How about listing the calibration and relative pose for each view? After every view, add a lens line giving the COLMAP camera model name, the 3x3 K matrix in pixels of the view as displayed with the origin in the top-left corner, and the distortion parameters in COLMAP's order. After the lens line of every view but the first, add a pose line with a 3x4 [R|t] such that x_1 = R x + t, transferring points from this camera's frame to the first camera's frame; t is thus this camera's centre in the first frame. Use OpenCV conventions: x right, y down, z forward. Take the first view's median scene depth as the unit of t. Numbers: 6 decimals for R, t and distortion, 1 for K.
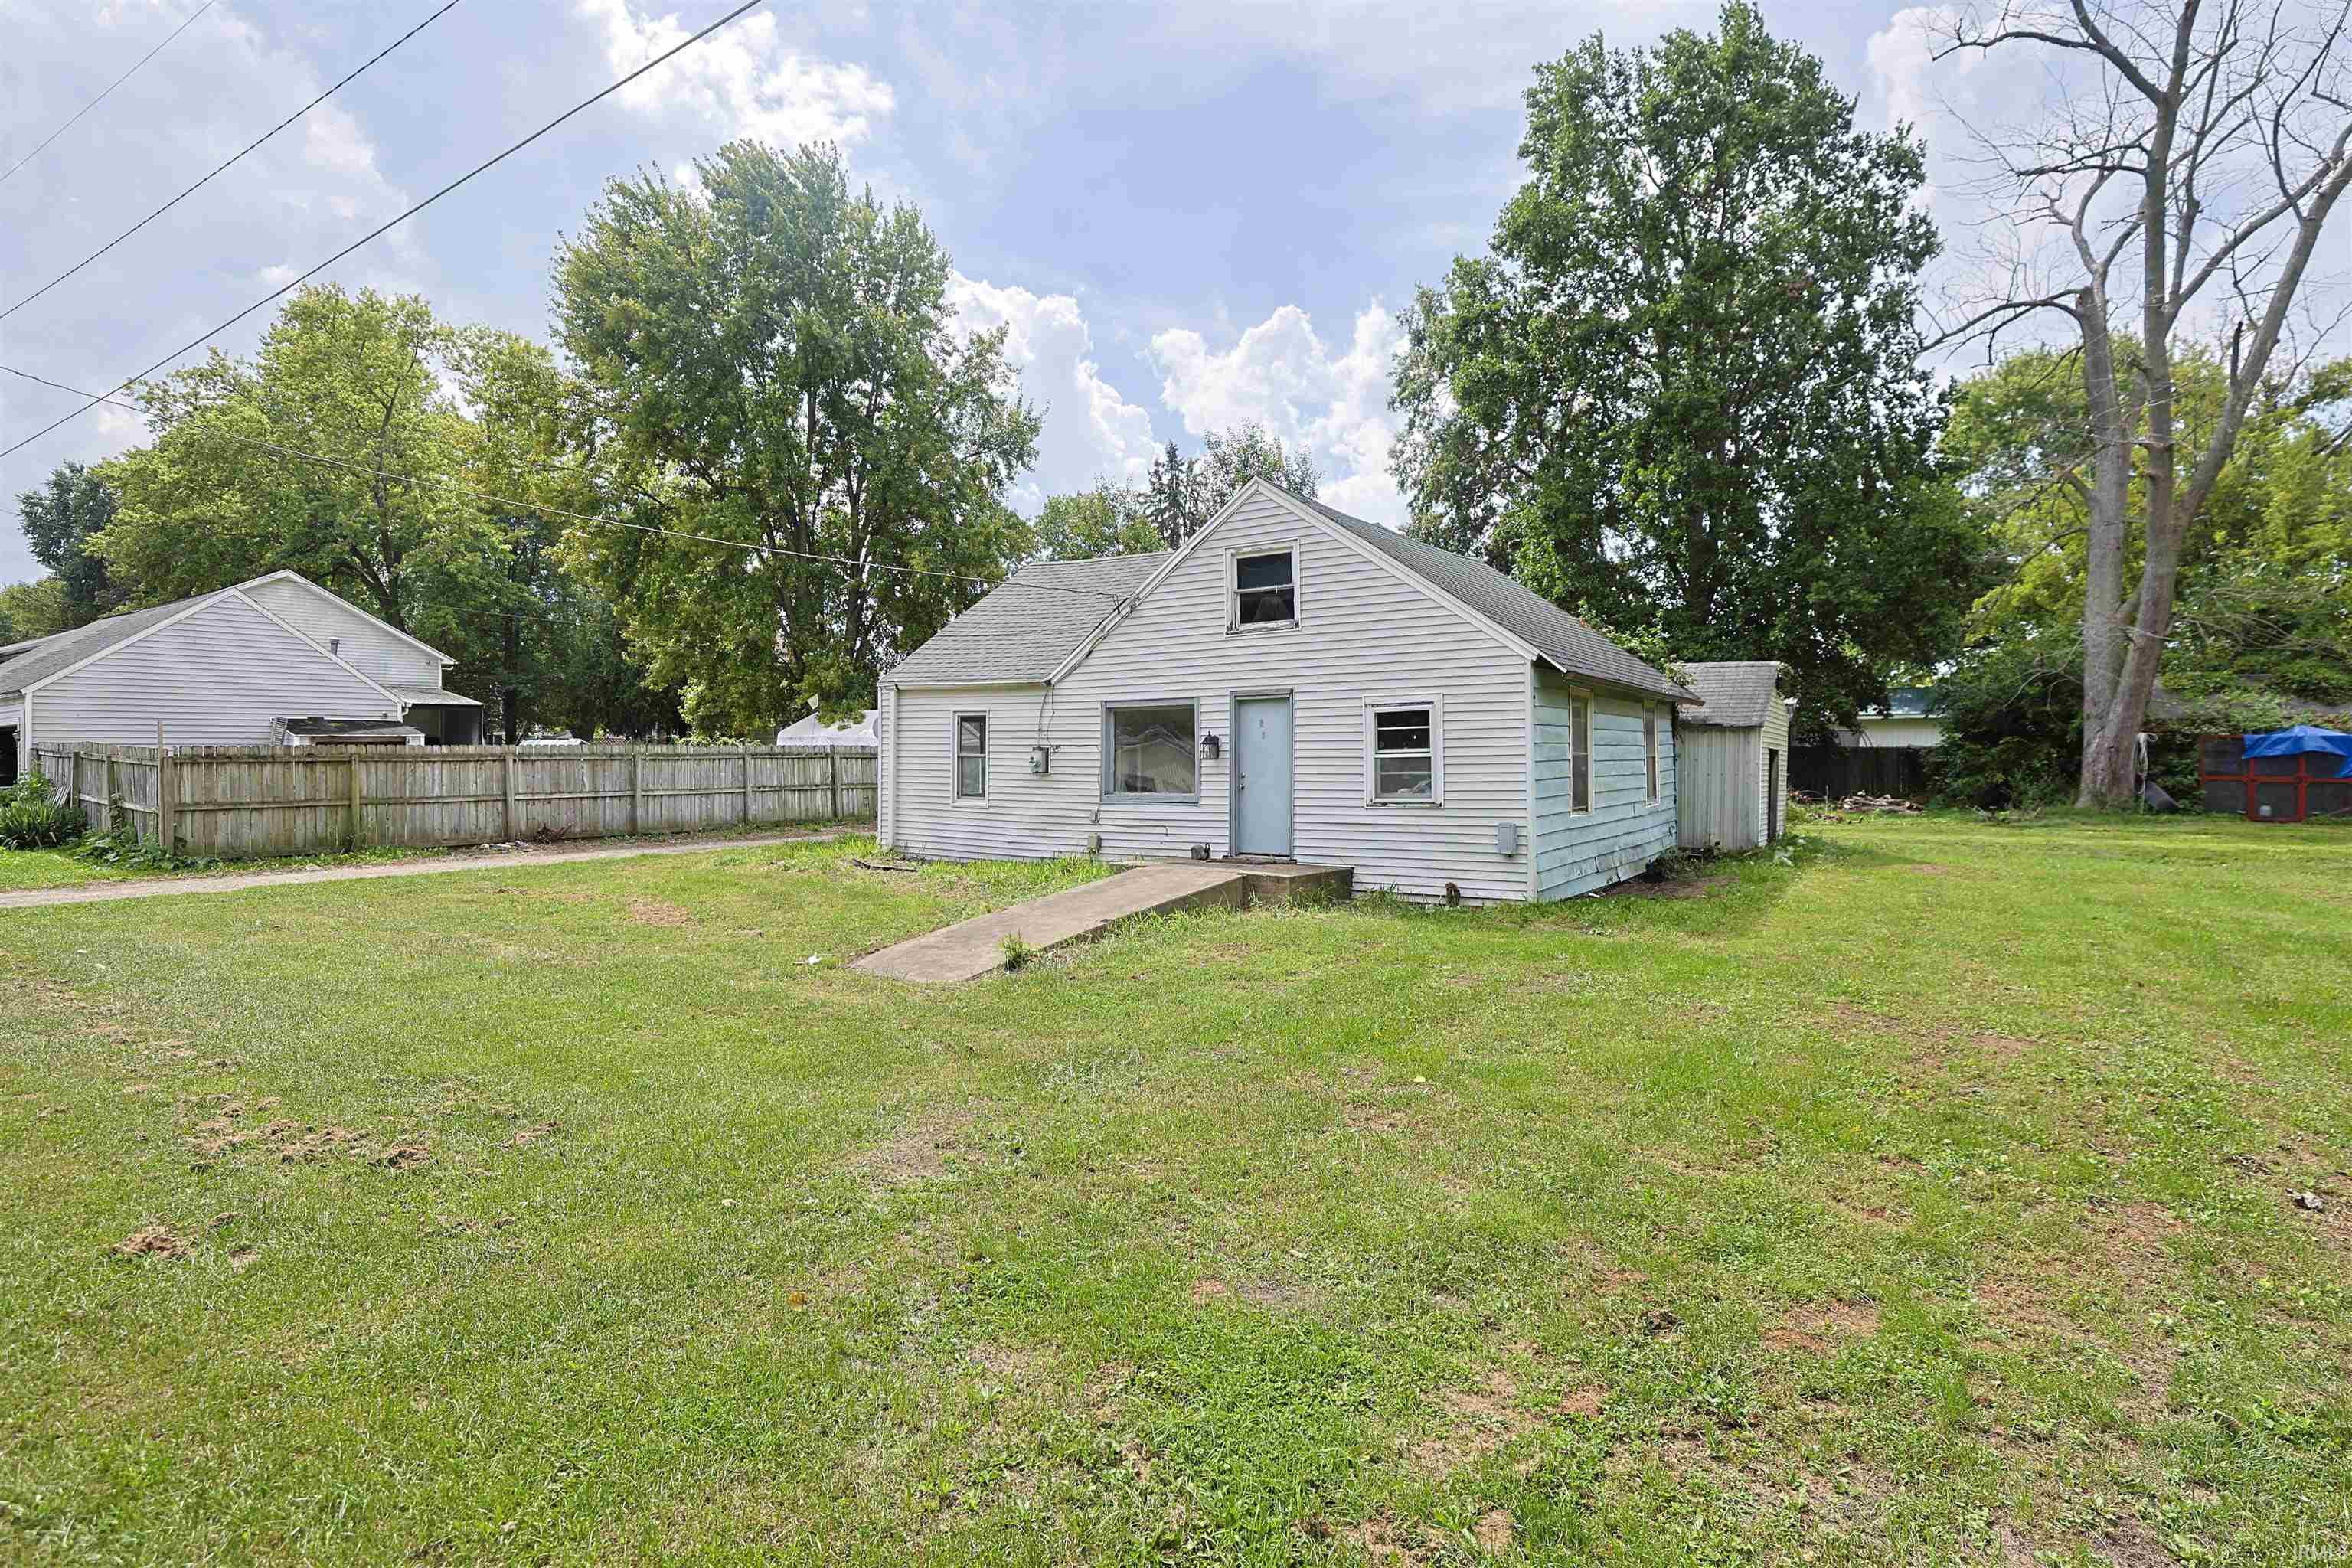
lens RADIAL K [[1142.4, 0, 1191.9], [0, 1142.4, 738.5], [0, 0, 1]] dist [-0.026203, 0.009833]
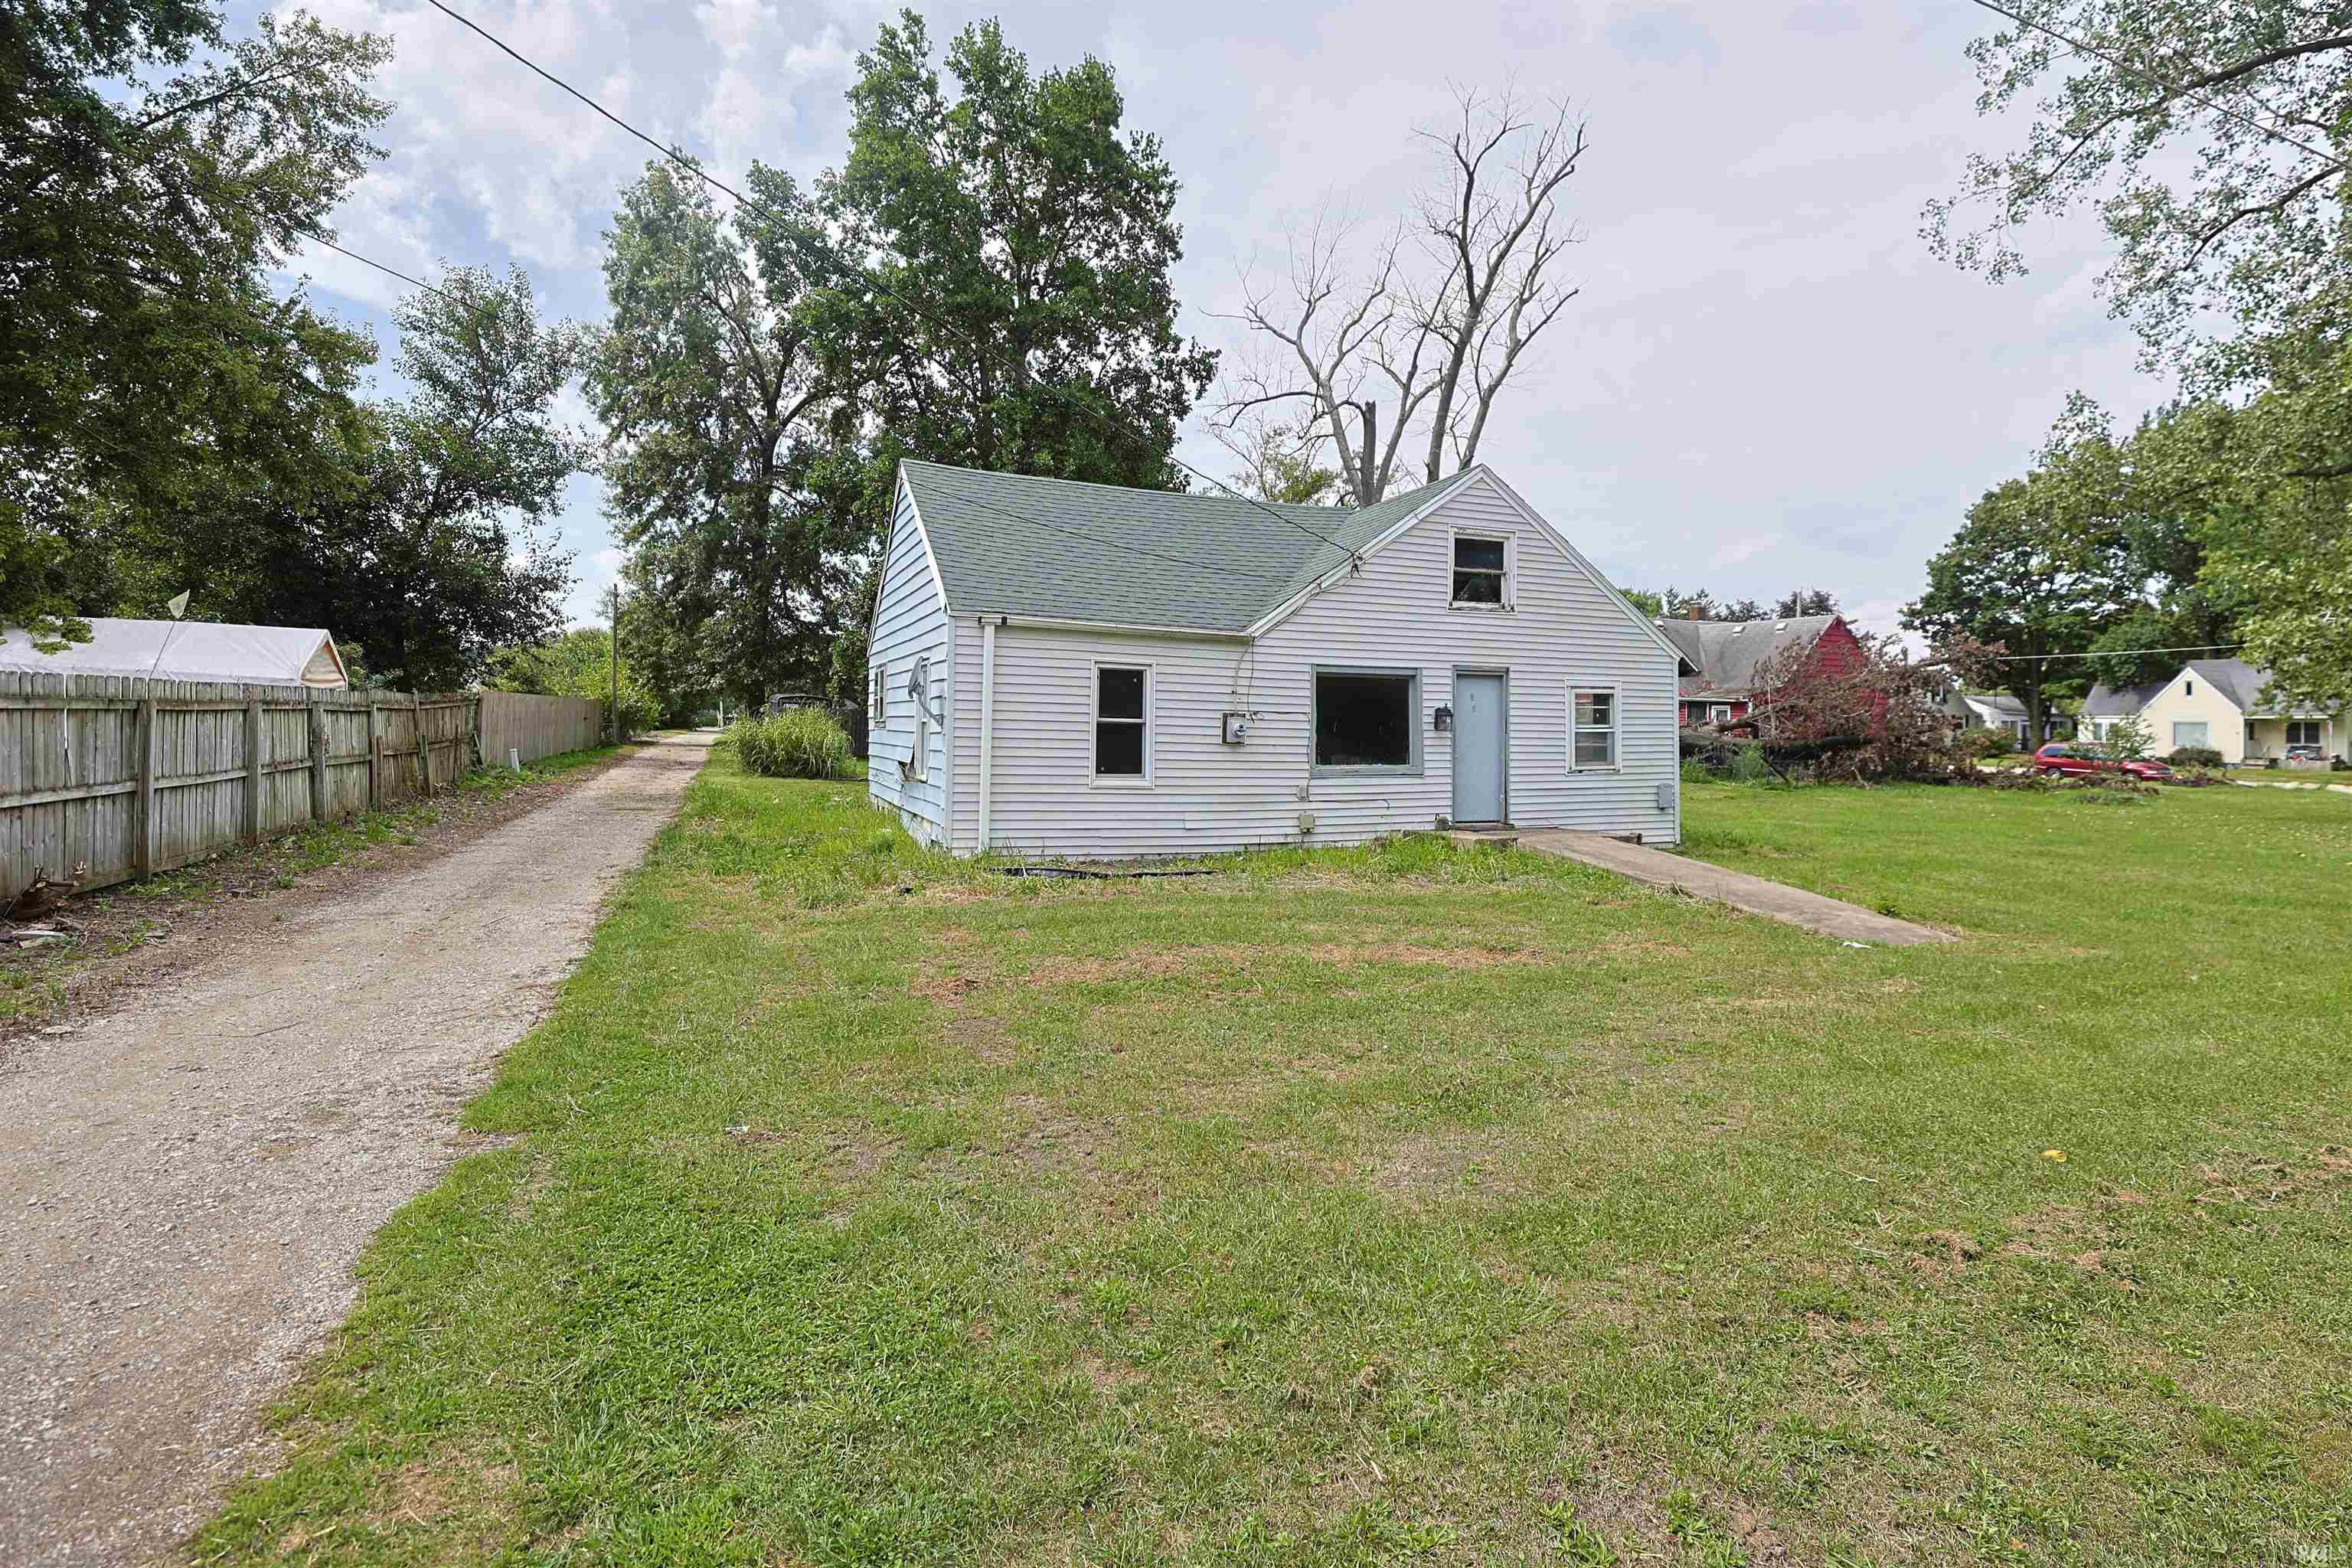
lens RADIAL K [[1178.1, 0, 1166.9], [0, 1178.1, 722.6], [0, 0, 1]] dist [-0.031546, -0.003628]
pose [[0.561099, 0.012051, 0.827661, -0.602692], [-0.031278, 0.999489, 0.006651, 0.006854], [-0.827157, -0.029620, 0.561189, 0.377734]]
